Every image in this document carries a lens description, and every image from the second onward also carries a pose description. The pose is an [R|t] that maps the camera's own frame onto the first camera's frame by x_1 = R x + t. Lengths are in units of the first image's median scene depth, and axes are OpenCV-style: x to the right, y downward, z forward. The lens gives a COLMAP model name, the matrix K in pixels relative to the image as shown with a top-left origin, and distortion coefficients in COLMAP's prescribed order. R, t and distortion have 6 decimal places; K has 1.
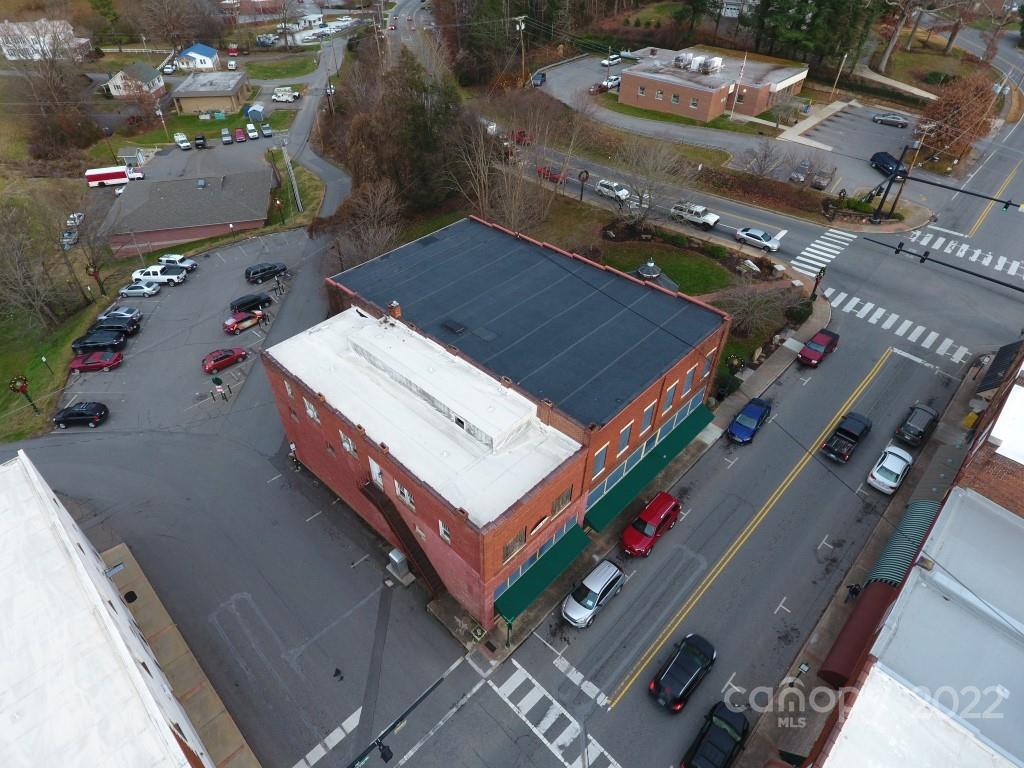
lens RADIAL K [[600.0, 0, 495.2], [0, 600.0, 367.7], [0, 0, 1]] dist [-0.004777, 0.000352]
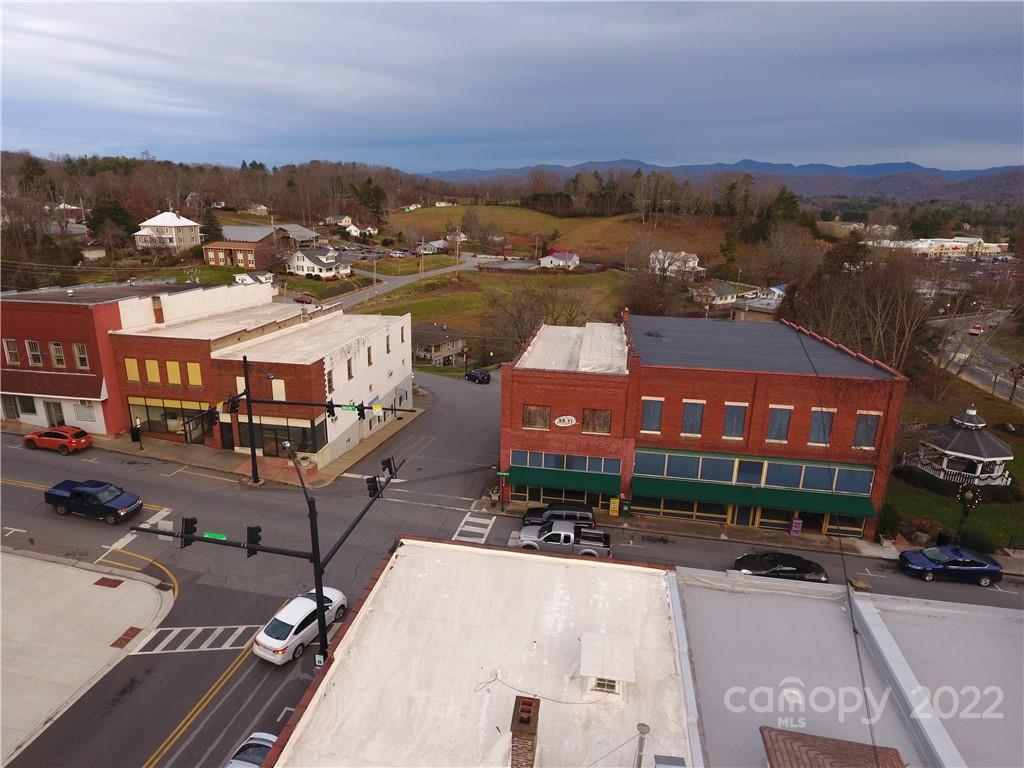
lens RADIAL K [[600.0, 0, 495.2], [0, 600.0, 367.7], [0, 0, 1]] dist [-0.004777, 0.000352]
pose [[0.564357, 0.233433, -0.791840, 0.867230], [-0.542197, 0.828113, -0.142306, 0.399826], [0.622514, 0.509645, 0.593918, 0.144144]]
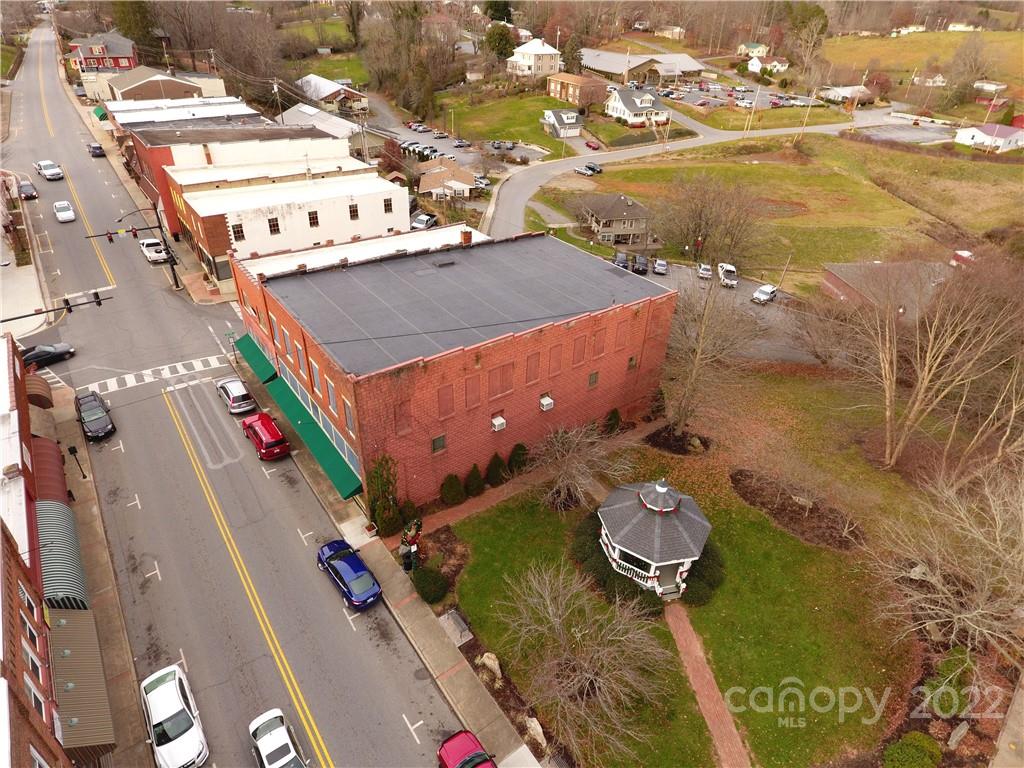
lens RADIAL K [[600.0, 0, 495.2], [0, 600.0, 367.7], [0, 0, 1]] dist [-0.004777, 0.000352]
pose [[-0.167153, 0.522290, -0.836226, 1.178008], [-0.648301, 0.580785, 0.492336, -0.699054], [0.742809, 0.624421, 0.241521, 1.108684]]
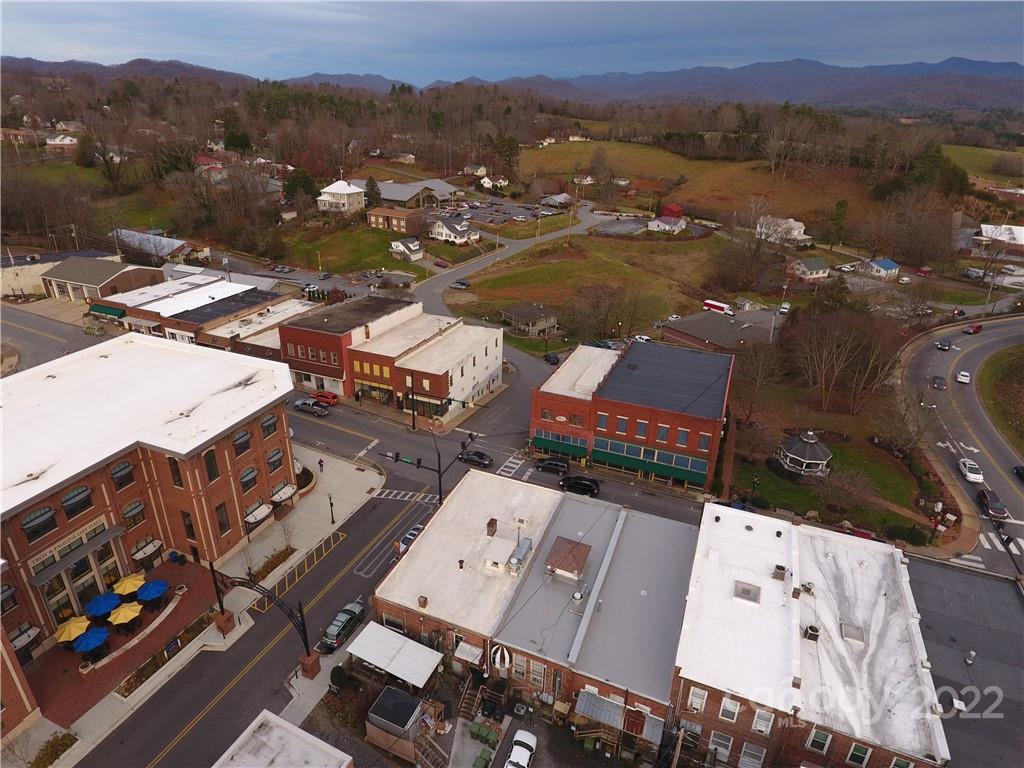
lens RADIAL K [[600.0, 0, 495.2], [0, 600.0, 367.7], [0, 0, 1]] dist [-0.004777, 0.000352]
pose [[0.366176, 0.382843, -0.848143, 1.841989], [-0.608880, 0.787823, 0.092738, 0.038732], [0.703691, 0.482459, 0.521587, -0.513084]]
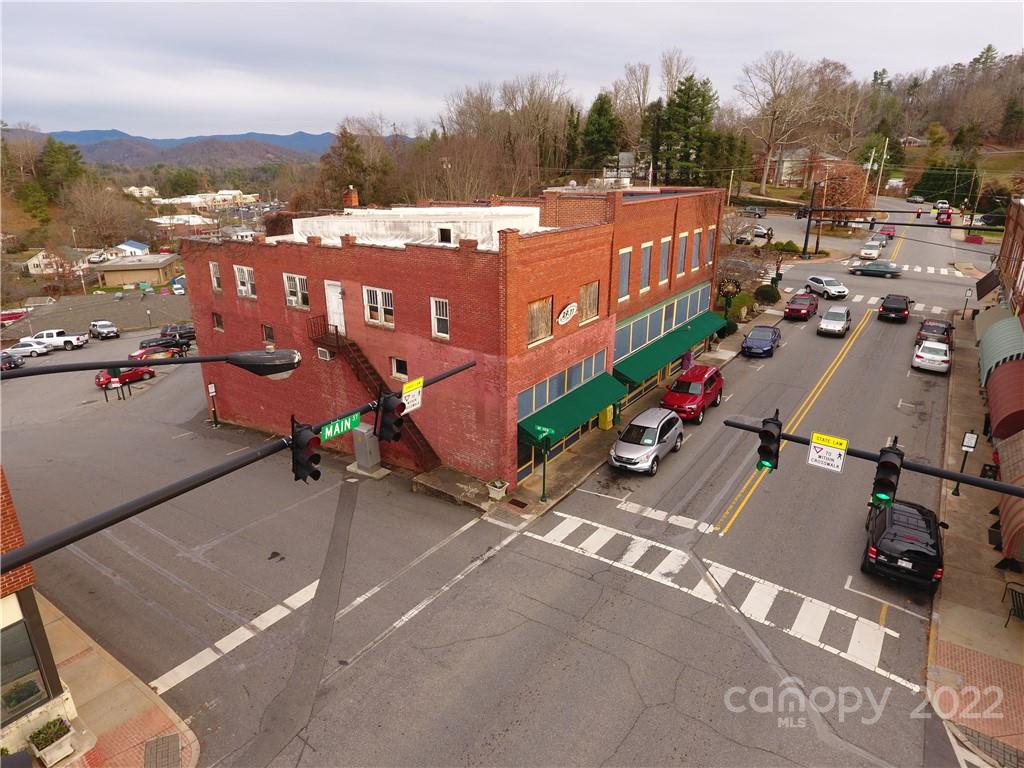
lens RADIAL K [[600.0, 0, 495.2], [0, 600.0, 367.7], [0, 0, 1]] dist [-0.004777, 0.000352]
pose [[0.989688, -0.054986, 0.132266, -0.108885], [0.099885, 0.926767, -0.362113, 0.552896], [-0.102668, 0.371590, 0.922703, 0.337682]]
